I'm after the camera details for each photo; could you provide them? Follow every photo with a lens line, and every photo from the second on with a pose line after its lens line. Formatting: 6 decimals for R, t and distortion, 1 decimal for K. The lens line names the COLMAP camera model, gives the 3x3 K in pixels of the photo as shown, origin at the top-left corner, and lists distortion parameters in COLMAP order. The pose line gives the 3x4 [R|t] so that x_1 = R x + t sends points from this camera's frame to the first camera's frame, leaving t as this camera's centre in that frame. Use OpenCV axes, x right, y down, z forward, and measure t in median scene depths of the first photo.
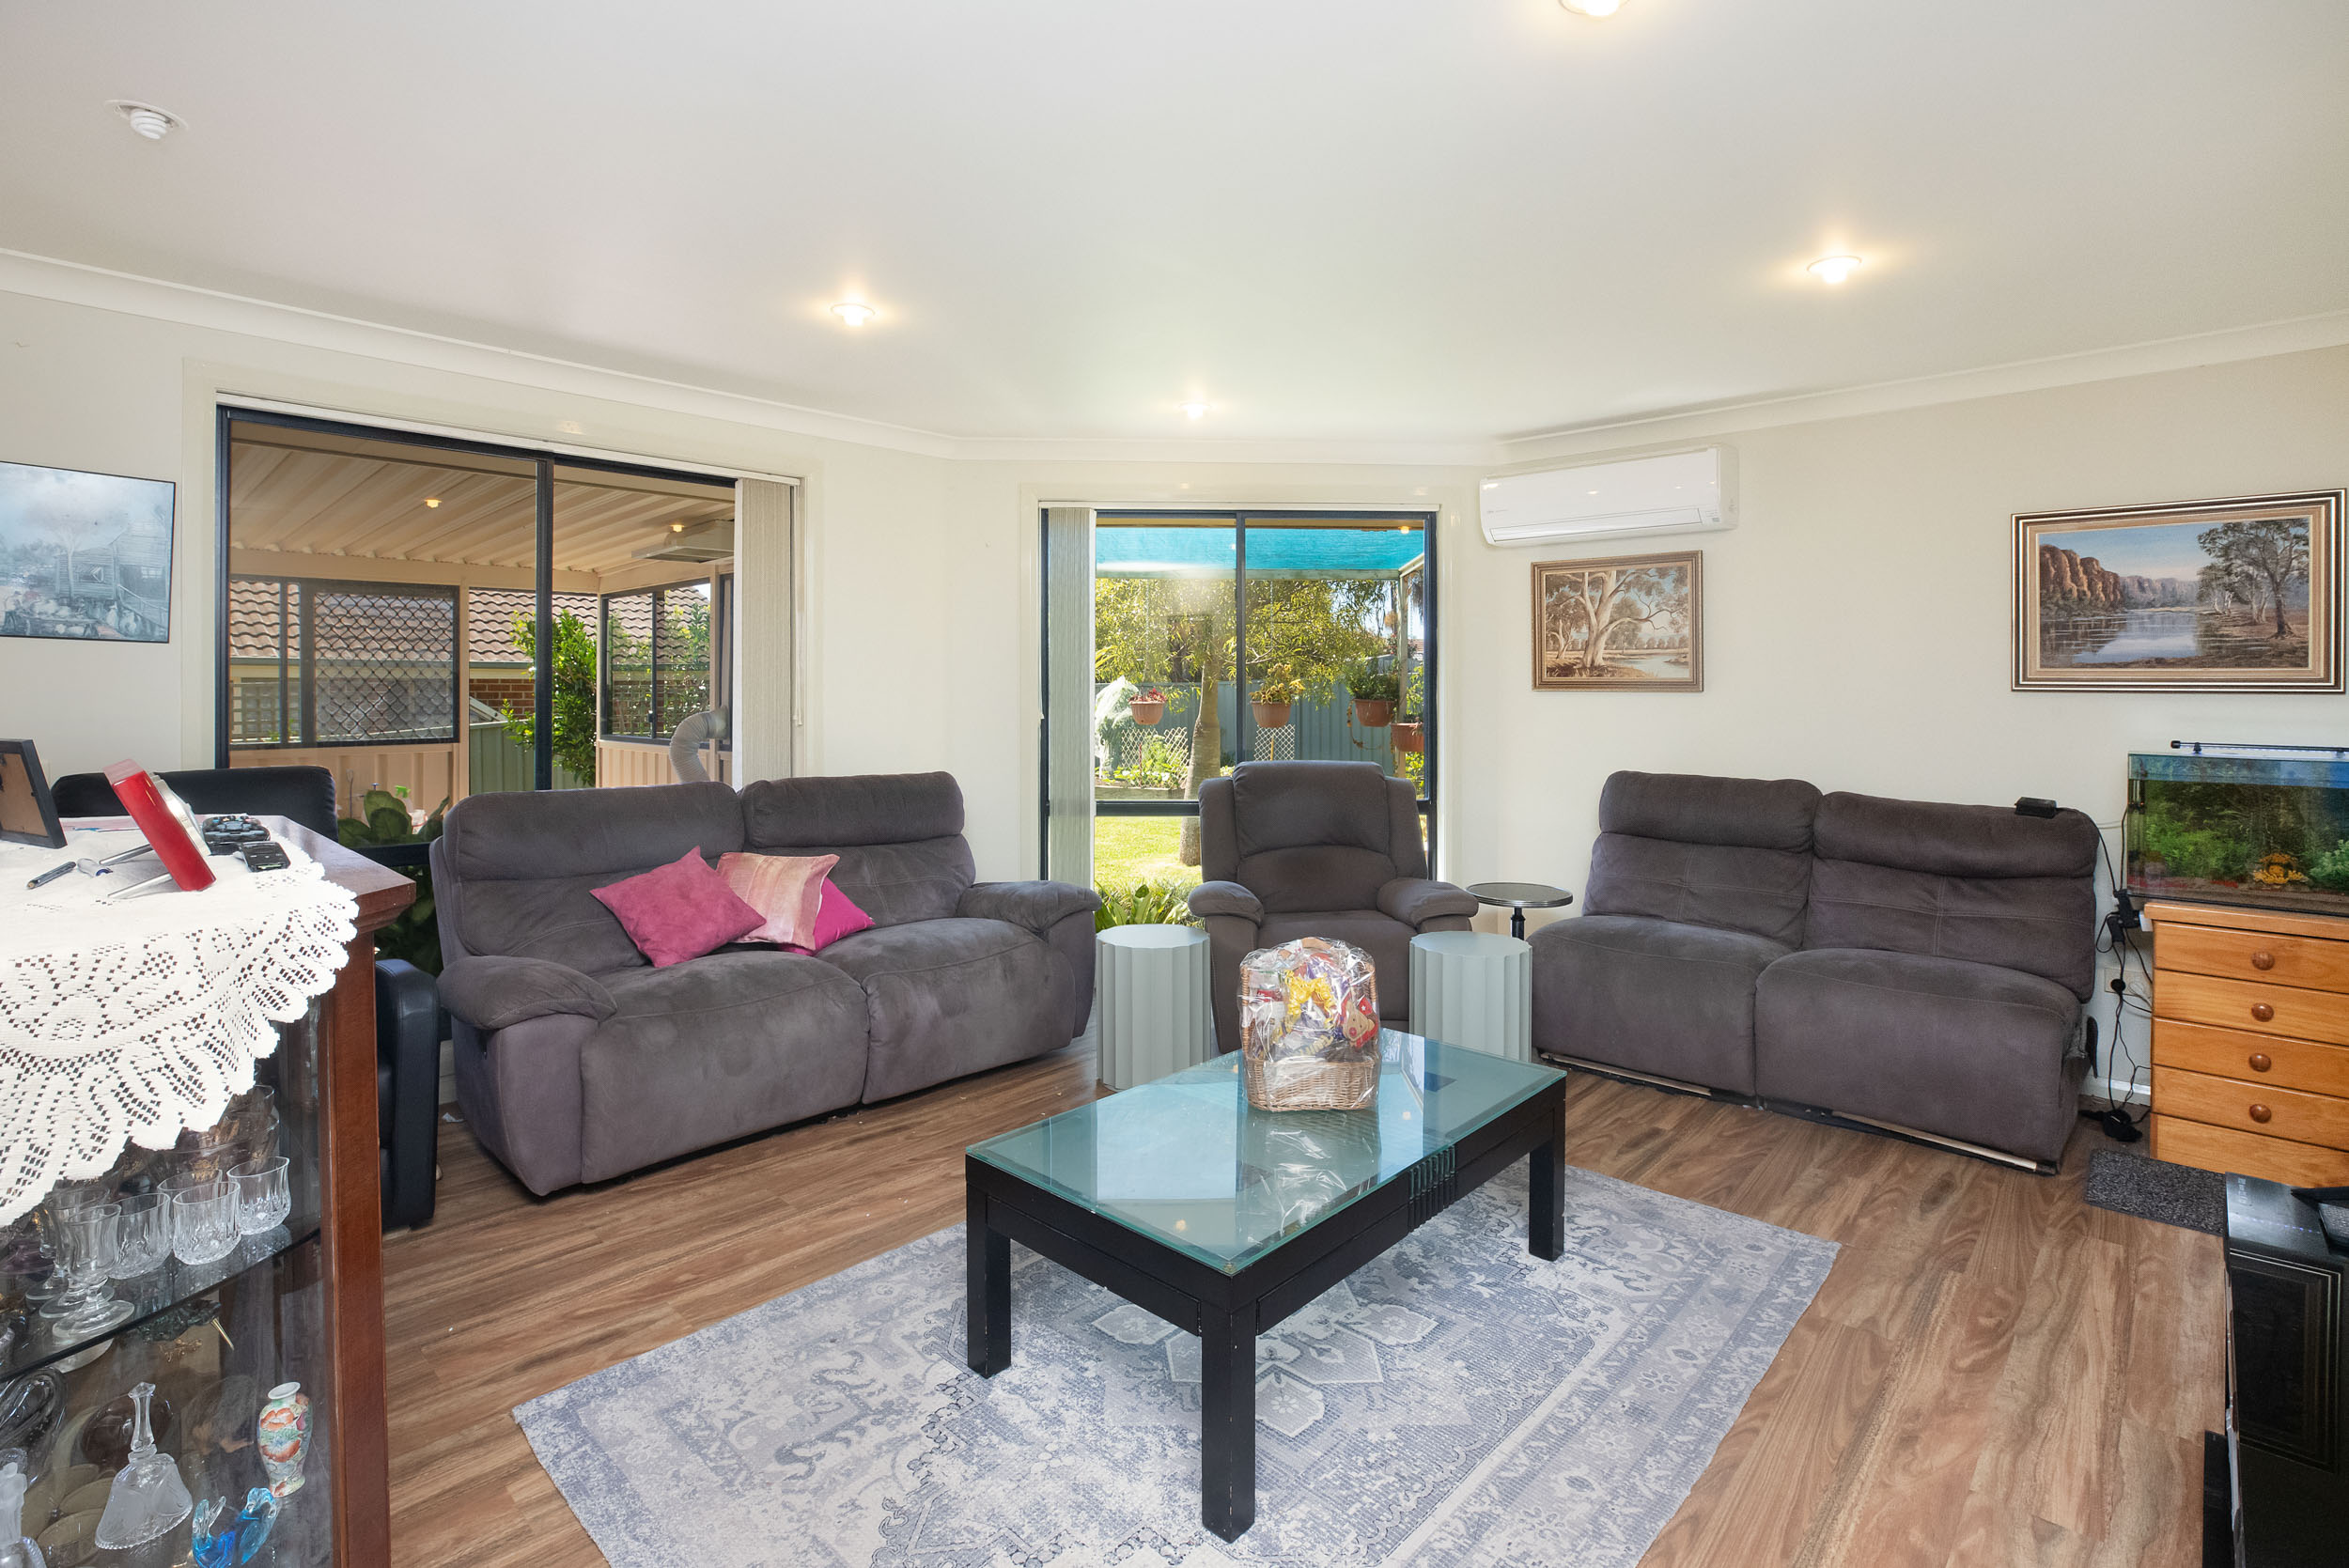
lens RADIAL K [[1087.5, 0, 1163.5], [0, 1087.5, 718.6], [0, 0, 1]] dist [-0.018780, -0.000190]
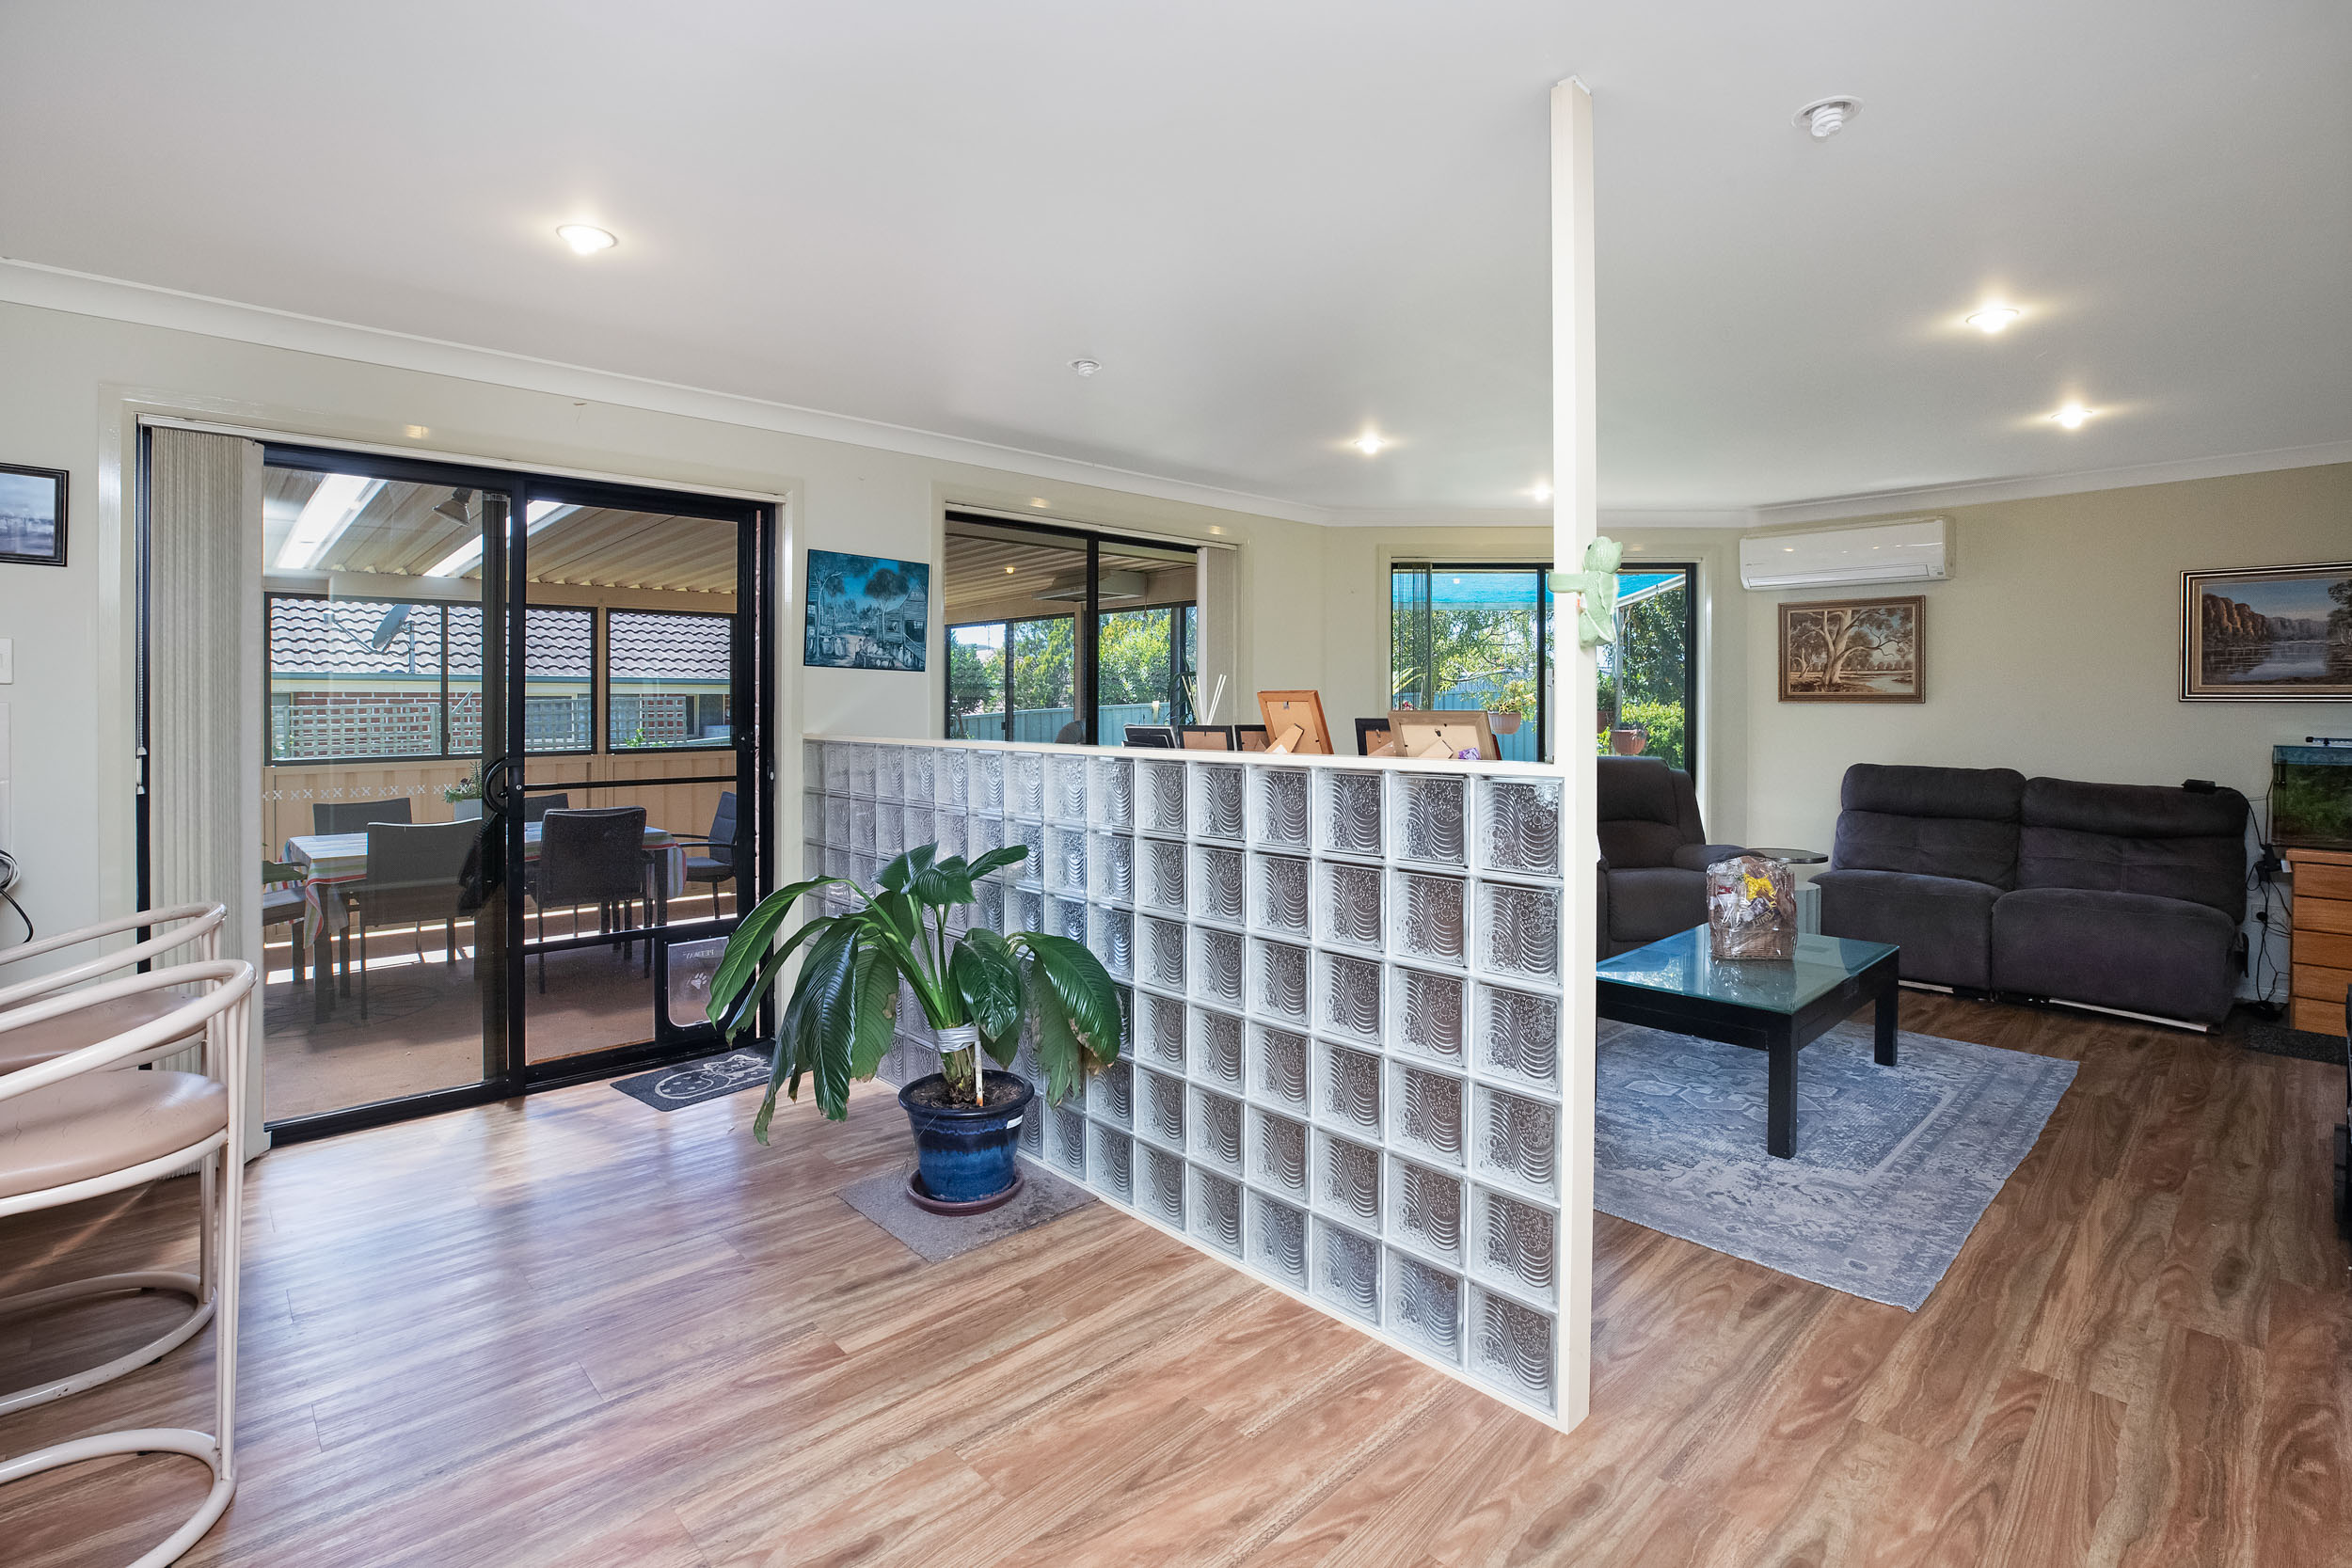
lens RADIAL K [[1081.2, 0, 1184.7], [0, 1081.2, 744.4], [0, 0, 1]] dist [-0.002713, -0.000047]
pose [[0.999118, -0.003768, -0.041823, -0.425847], [0.004400, 0.999877, 0.015033, 0.002349], [0.041761, -0.015204, 0.999012, -0.431532]]
